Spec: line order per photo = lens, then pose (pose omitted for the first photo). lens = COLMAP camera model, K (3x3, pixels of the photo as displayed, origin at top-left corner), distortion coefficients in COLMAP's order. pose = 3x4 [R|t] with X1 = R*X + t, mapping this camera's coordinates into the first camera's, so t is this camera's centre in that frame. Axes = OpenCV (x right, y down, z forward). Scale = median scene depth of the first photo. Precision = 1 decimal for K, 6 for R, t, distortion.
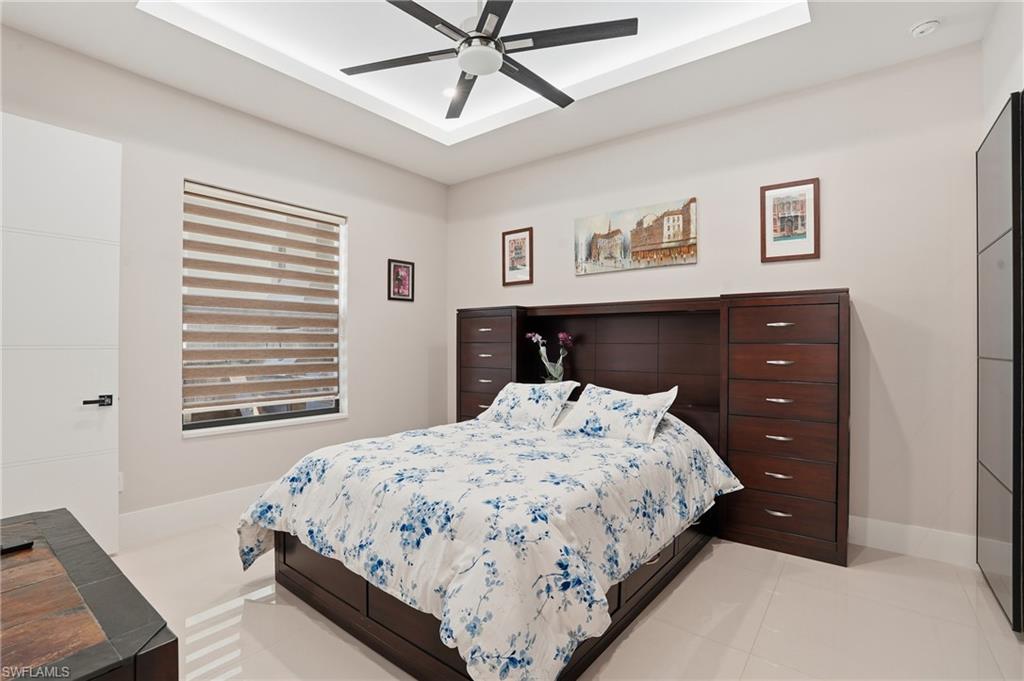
lens RADIAL K [[471.6, 0, 510.7], [0, 471.6, 341.7], [0, 0, 1]] dist [-0.072774, 0.023828]
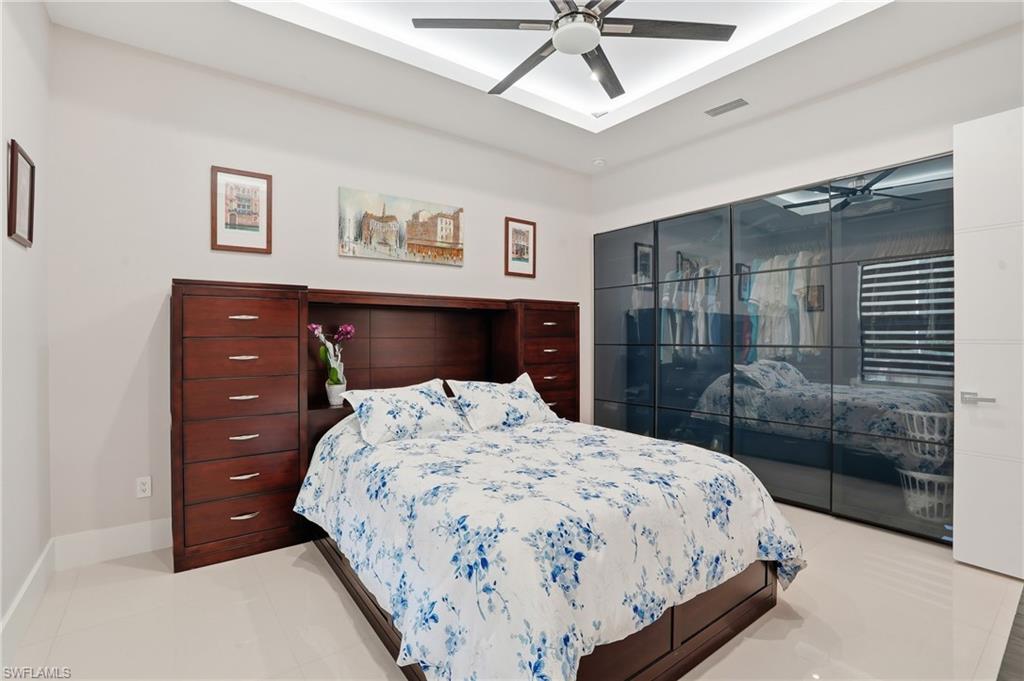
lens RADIAL K [[475.2, 0, 514.6], [0, 475.2, 335.3], [0, 0, 1]] dist [-0.026063, 0.000994]
pose [[0.255632, -0.003131, 0.966769, -0.665165], [-0.000465, 0.999994, 0.003362, -0.005301], [-0.966774, -0.001309, 0.255629, 0.562149]]
